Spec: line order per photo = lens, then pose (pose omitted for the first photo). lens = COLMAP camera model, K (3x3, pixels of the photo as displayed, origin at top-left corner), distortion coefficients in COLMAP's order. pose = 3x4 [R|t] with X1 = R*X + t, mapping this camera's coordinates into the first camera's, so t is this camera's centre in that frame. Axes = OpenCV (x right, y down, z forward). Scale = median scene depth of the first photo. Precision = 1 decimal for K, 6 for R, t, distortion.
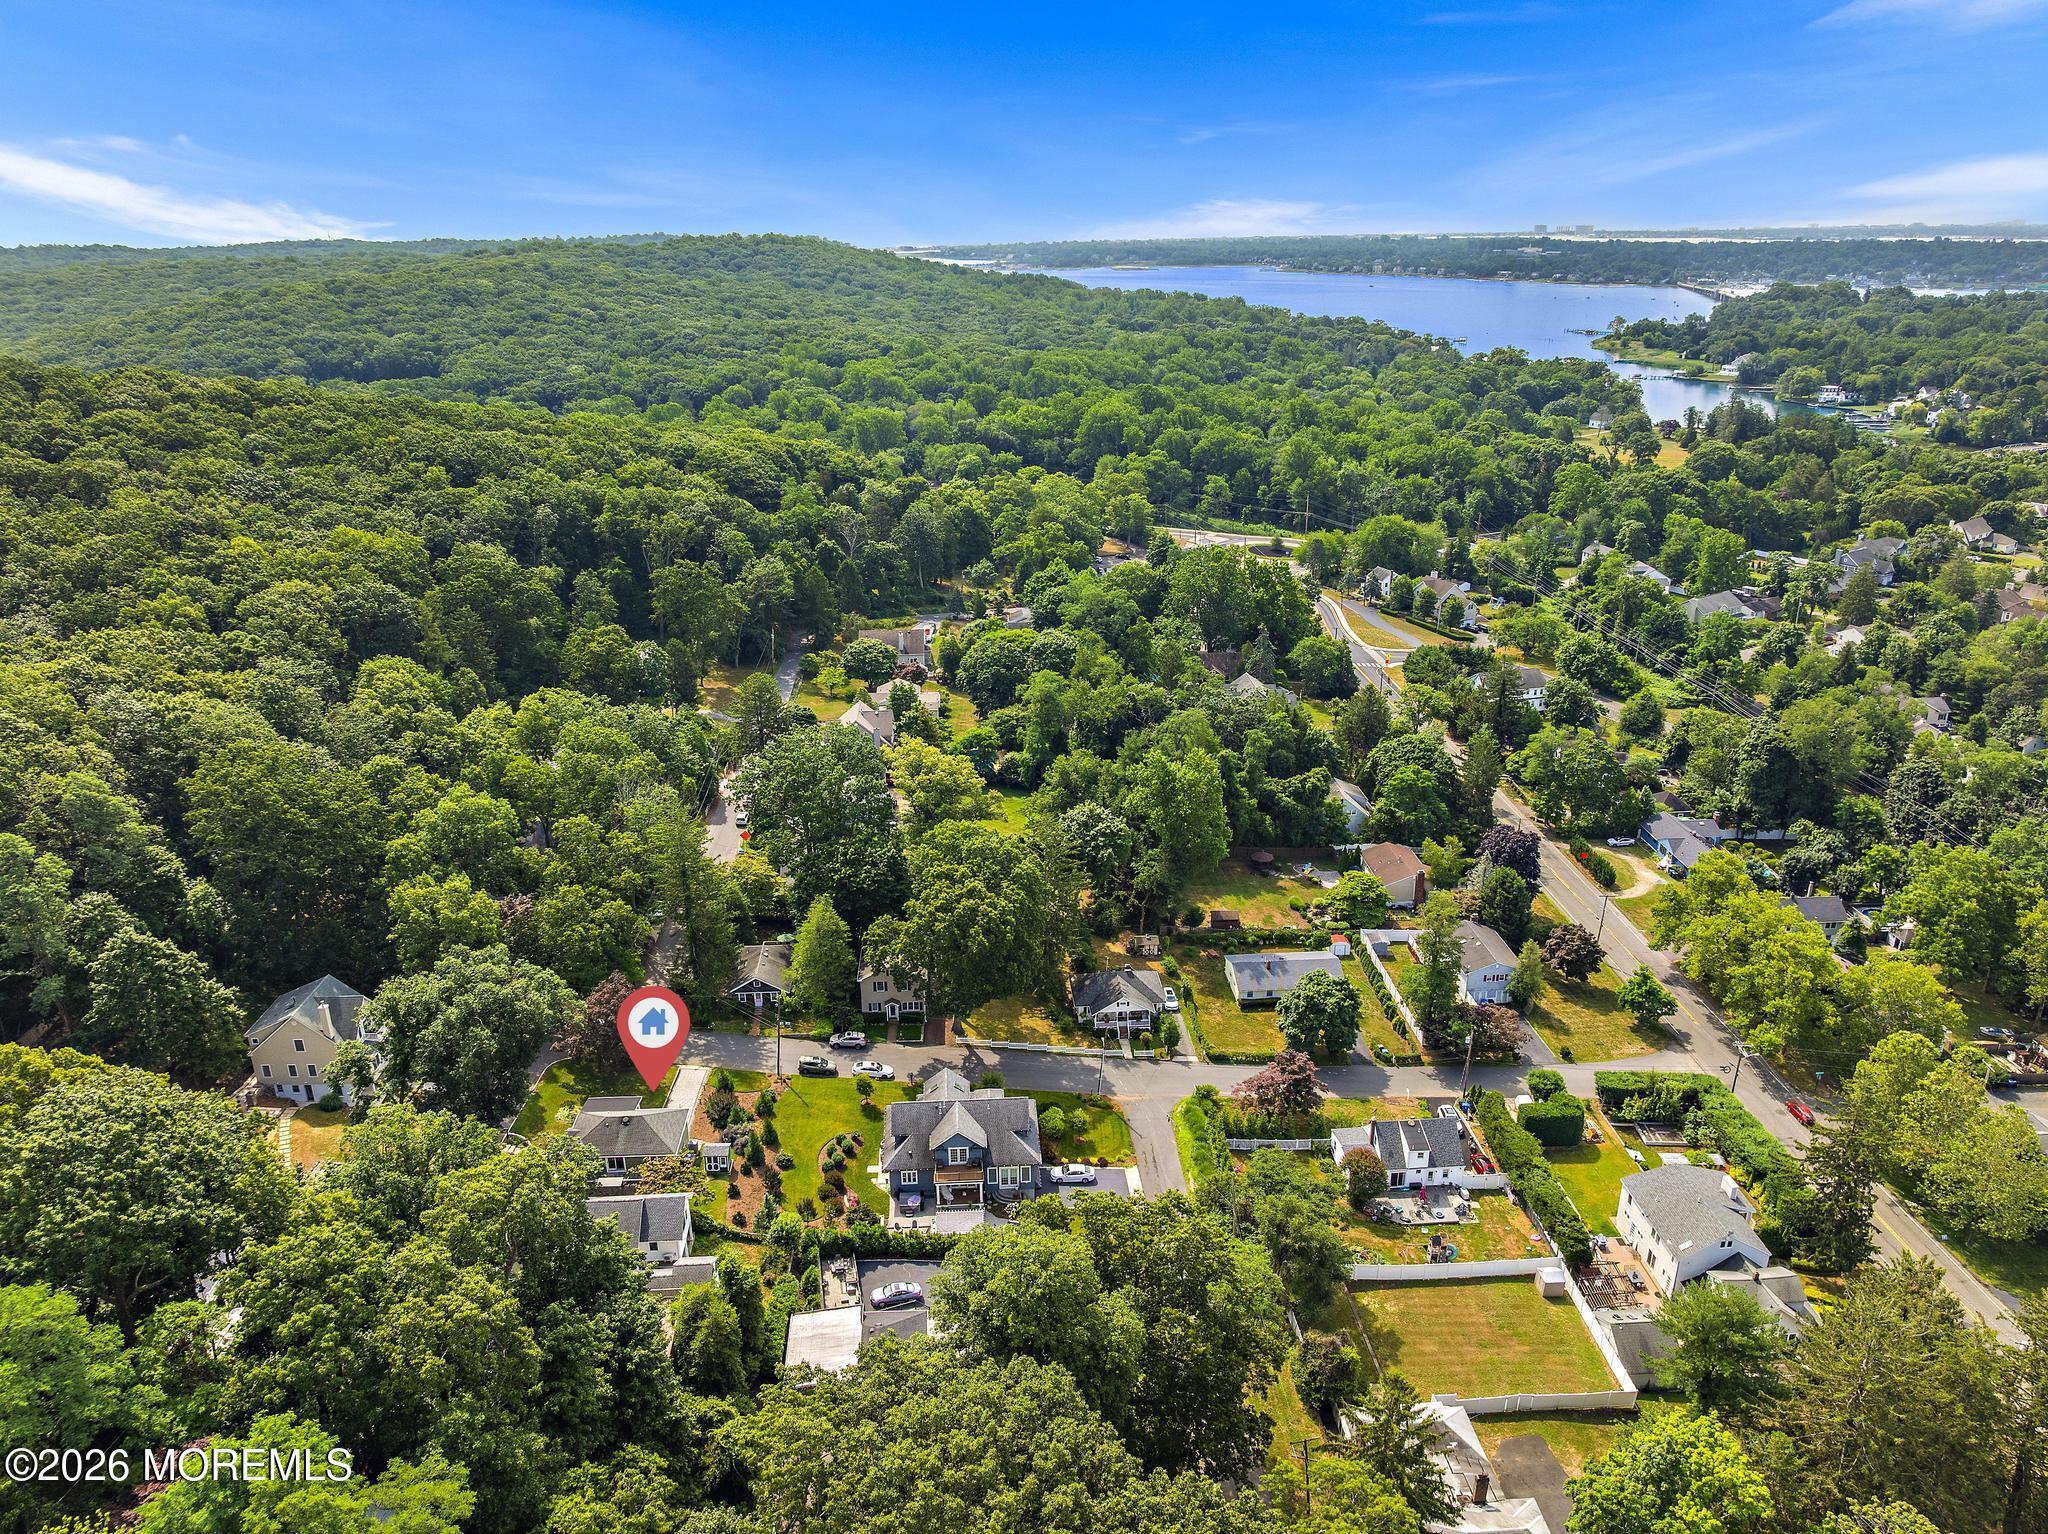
lens RADIAL K [[1422.4, 0, 1031.9], [0, 1422.4, 802.2], [0, 0, 1]] dist [-0.047218, 0.012411]
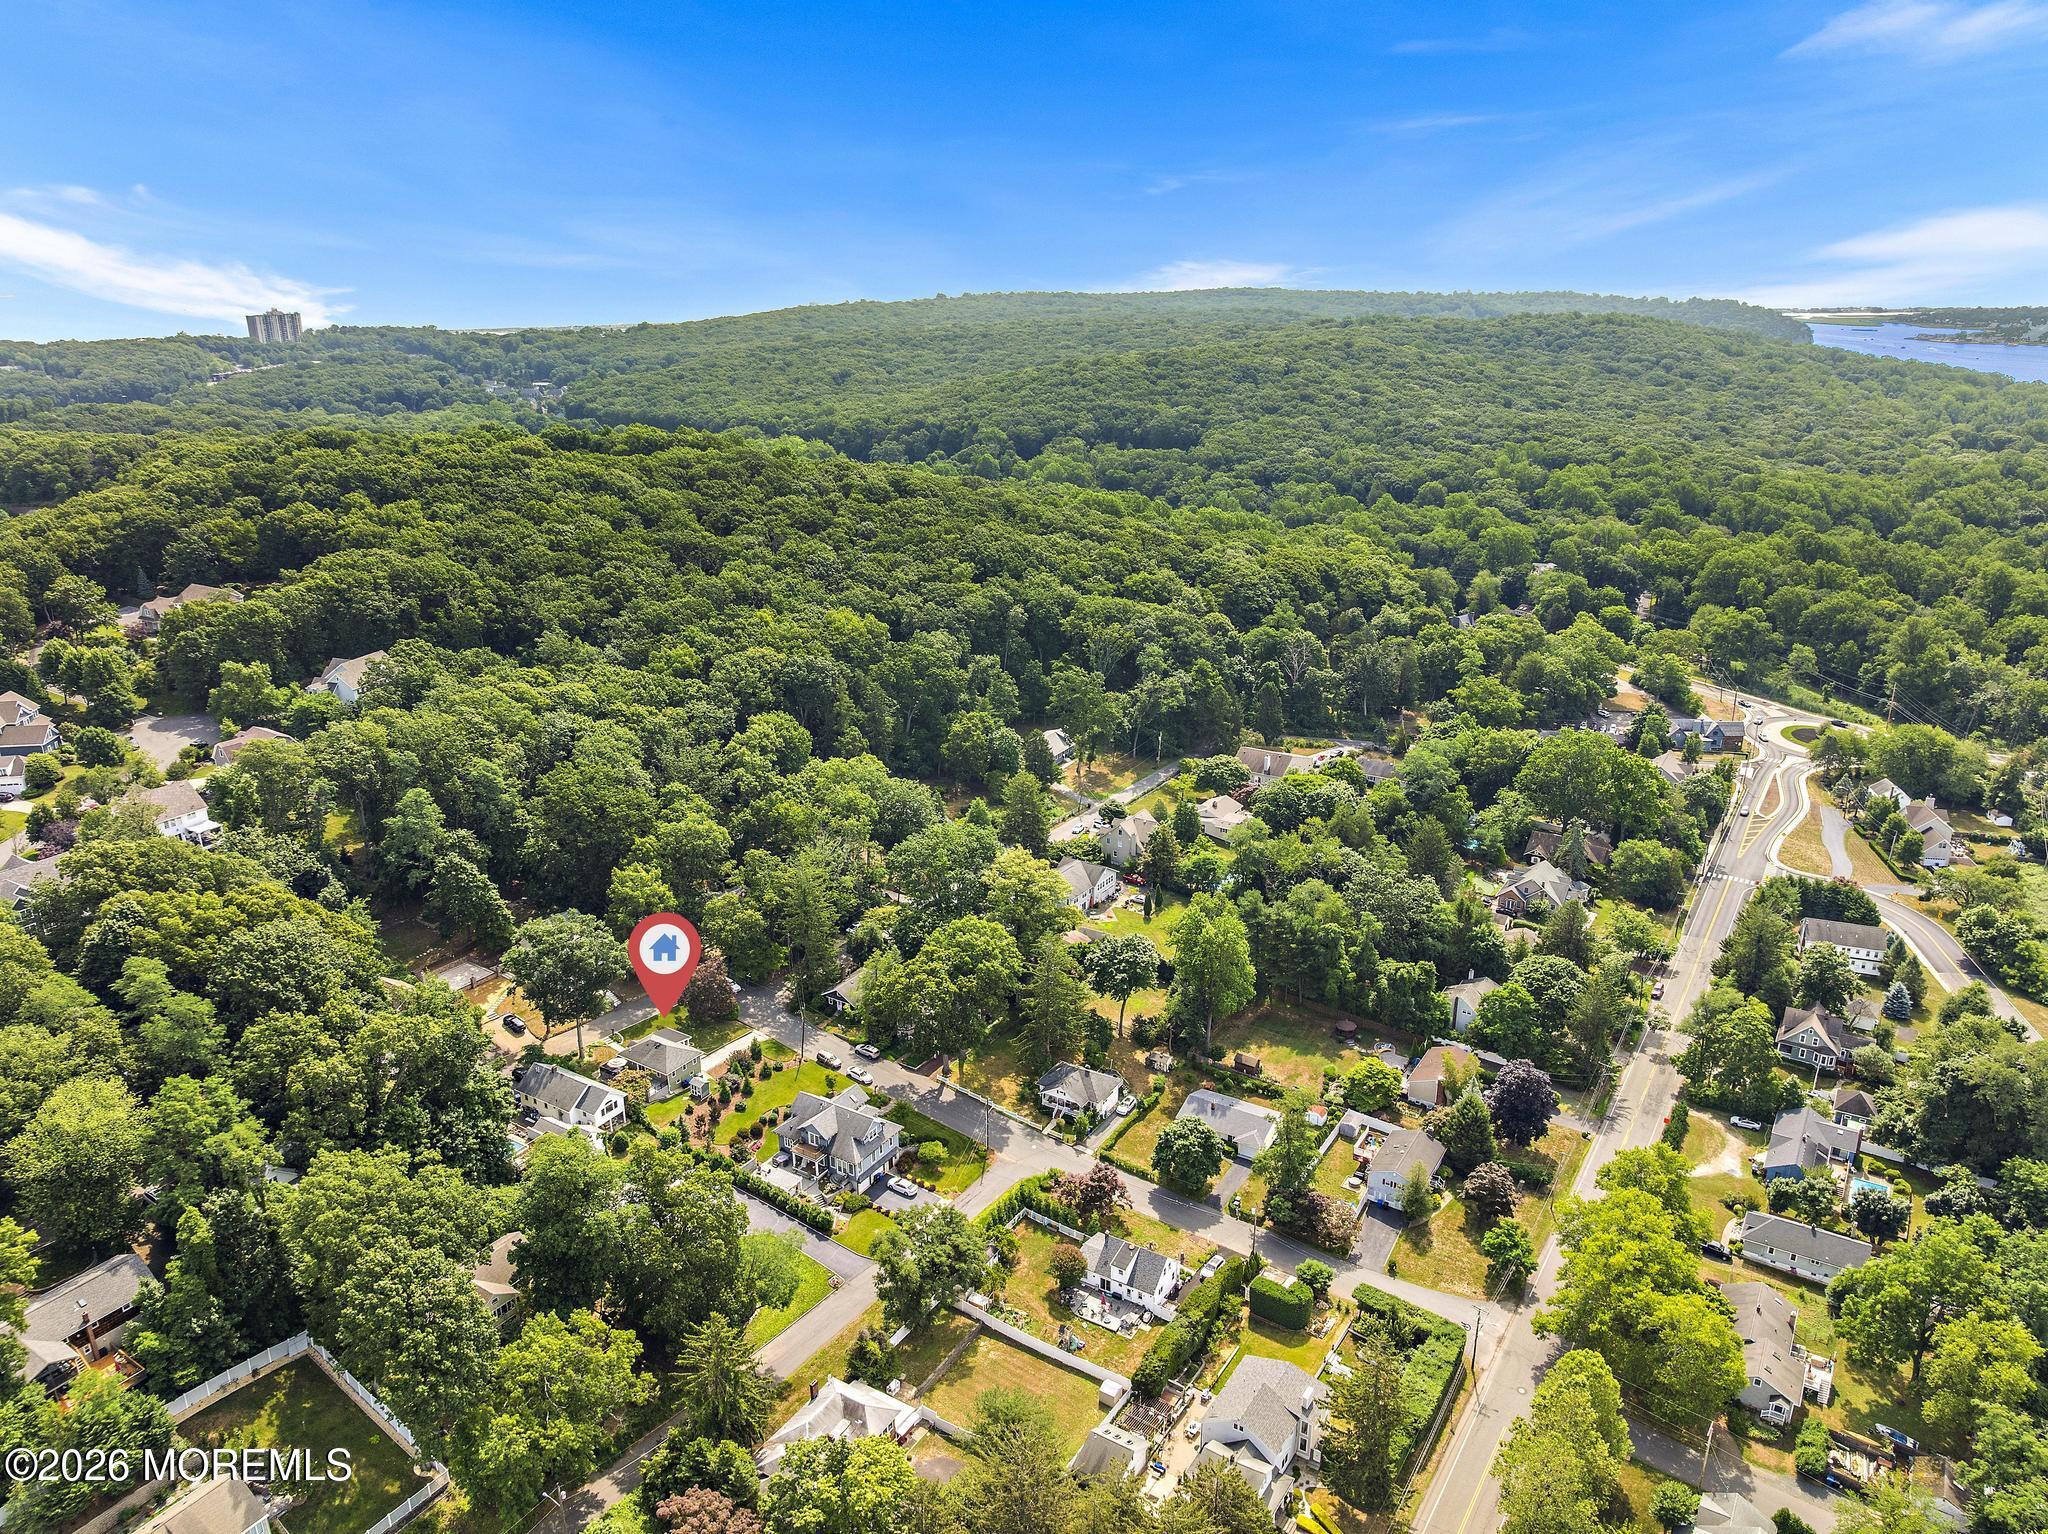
lens RADIAL K [[1422.4, 0, 1031.9], [0, 1422.4, 802.2], [0, 0, 1]] dist [-0.047218, 0.012411]
pose [[0.813390, 0.211324, -0.541976, 0.703073], [-0.224389, 0.973557, 0.042844, -0.165388], [0.536699, 0.086765, 0.839301, -0.105761]]
